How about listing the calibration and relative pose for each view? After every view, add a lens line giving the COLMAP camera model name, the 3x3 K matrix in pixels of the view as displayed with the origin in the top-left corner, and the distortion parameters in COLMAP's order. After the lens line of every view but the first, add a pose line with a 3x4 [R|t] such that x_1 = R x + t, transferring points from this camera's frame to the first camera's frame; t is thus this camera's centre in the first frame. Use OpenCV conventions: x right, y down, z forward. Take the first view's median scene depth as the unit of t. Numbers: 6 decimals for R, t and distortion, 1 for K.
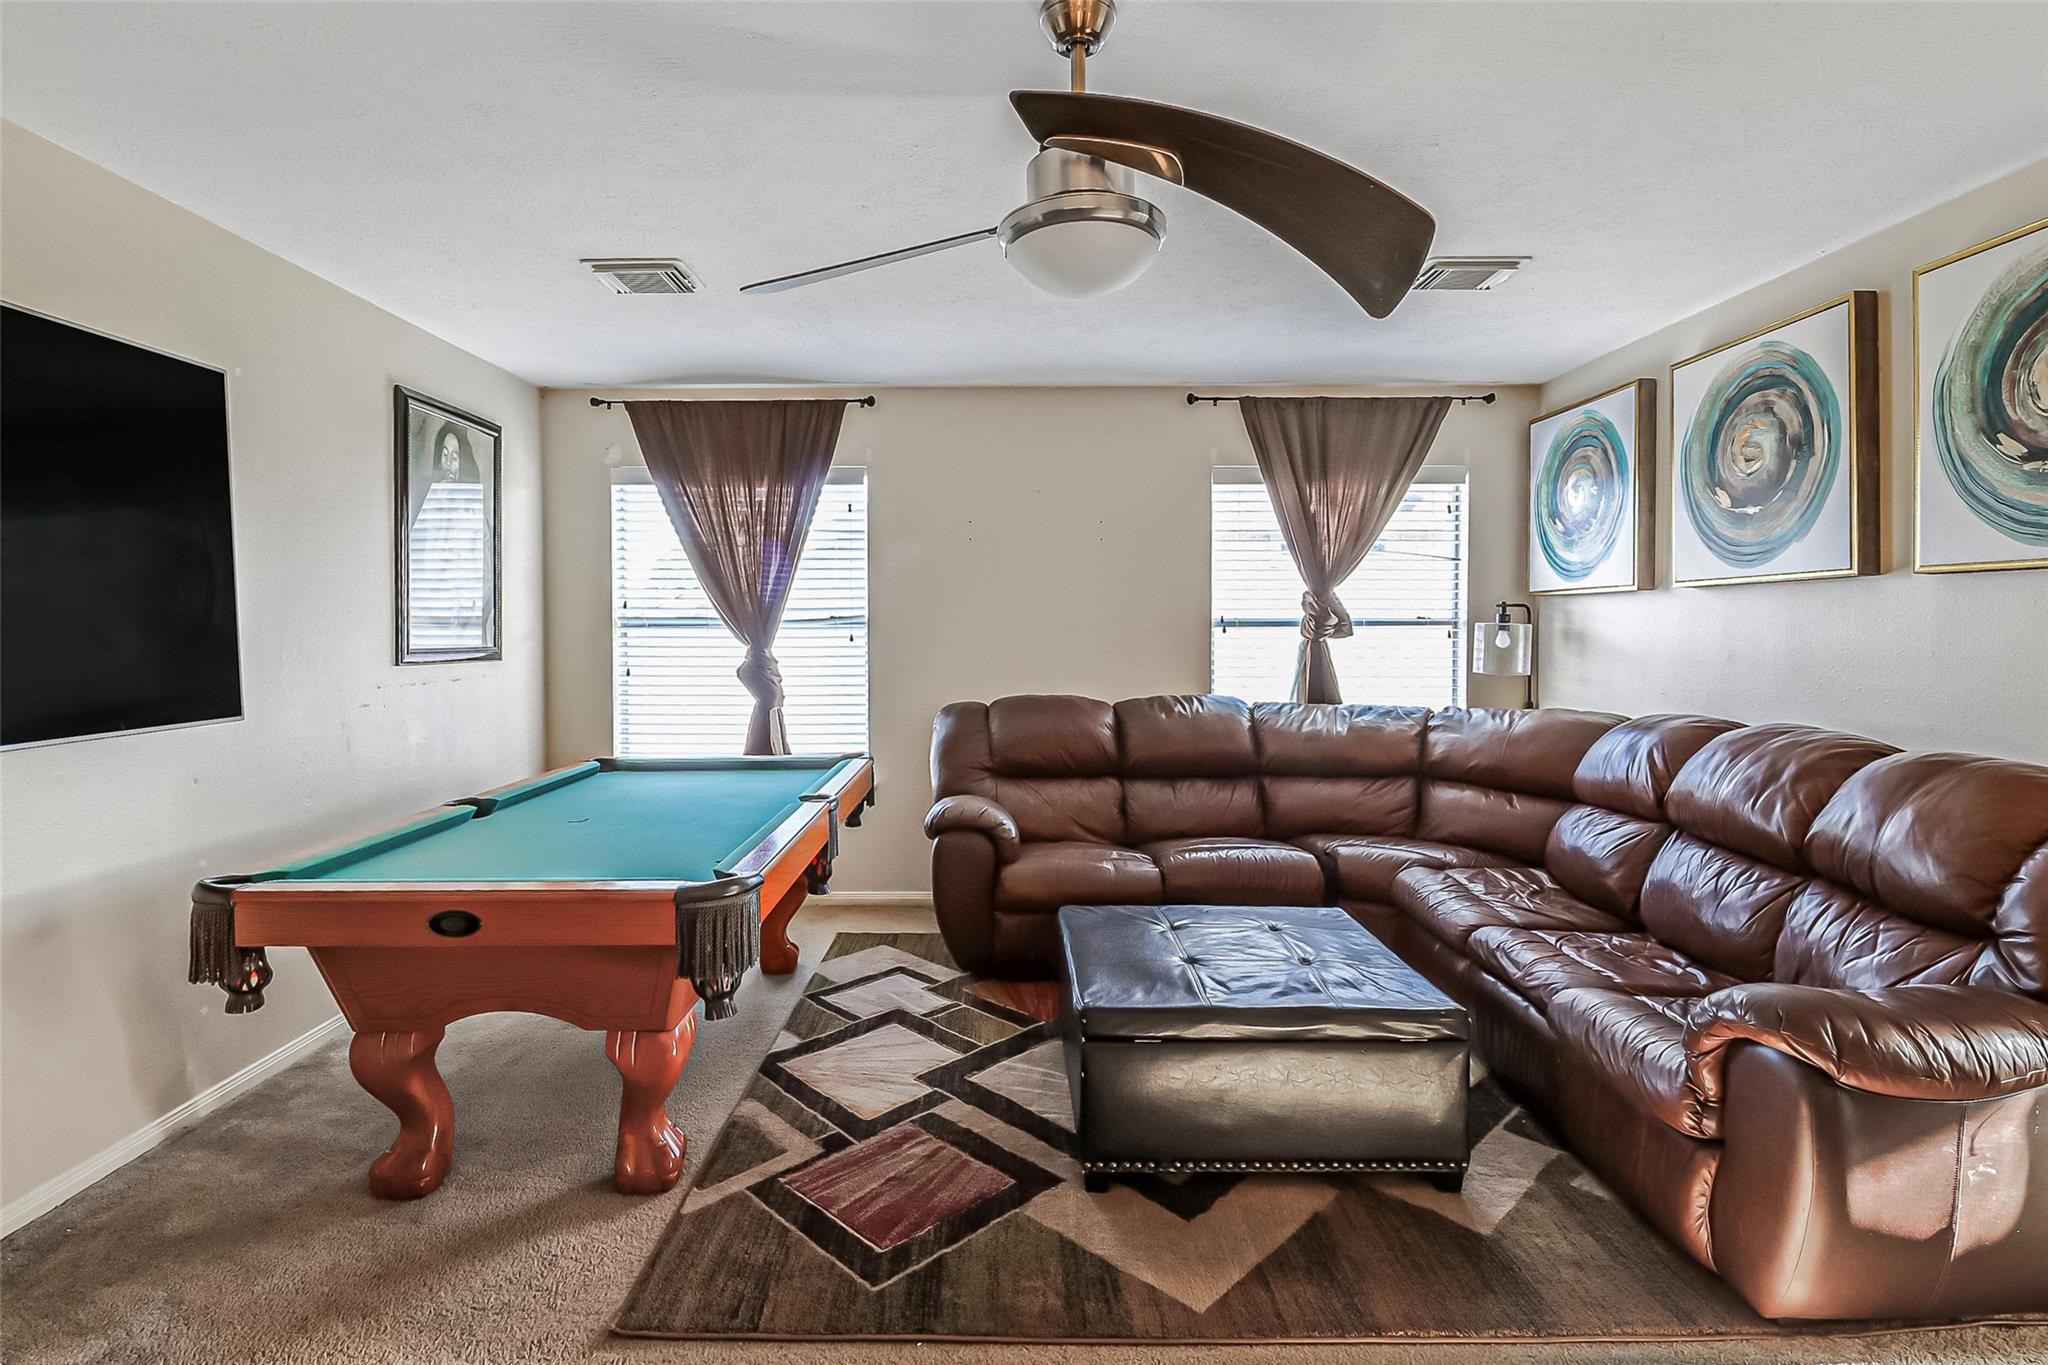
lens RADIAL K [[993.6, 0, 1007.2], [0, 993.6, 646.3], [0, 0, 1]] dist [0.000817, -0.008406]
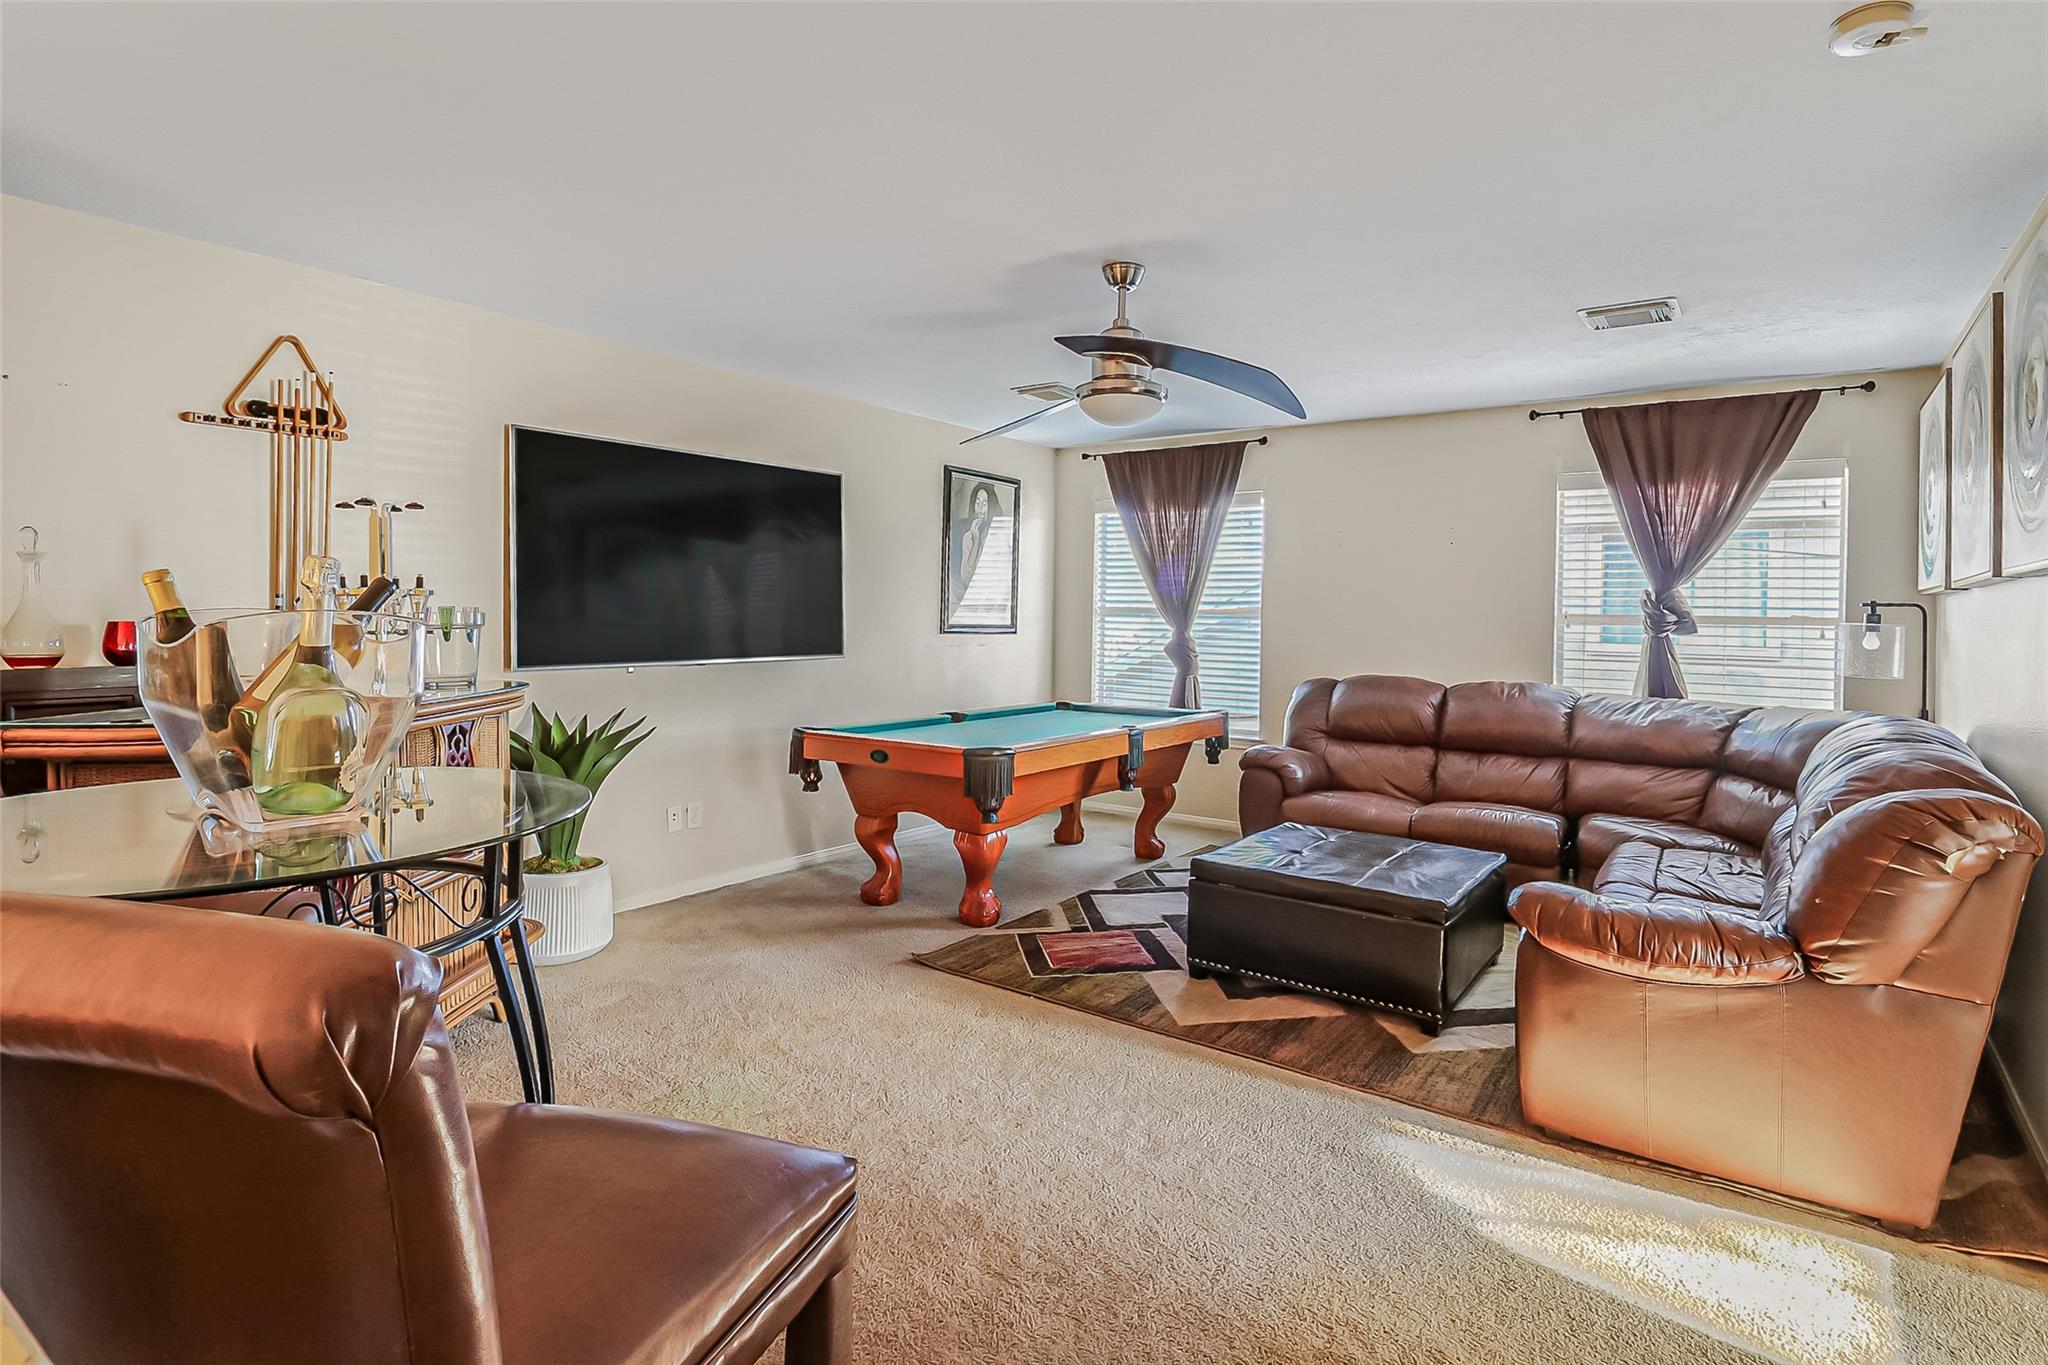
lens RADIAL K [[993.6, 0, 1071.3], [0, 993.6, 614.7], [0, 0, 1]] dist [0.000817, -0.008406]
pose [[0.832383, 0.015754, -0.553977, 0.398043], [-0.029573, 0.999434, -0.016014, 0.006311], [0.553411, 0.029712, 0.832378, -0.212697]]
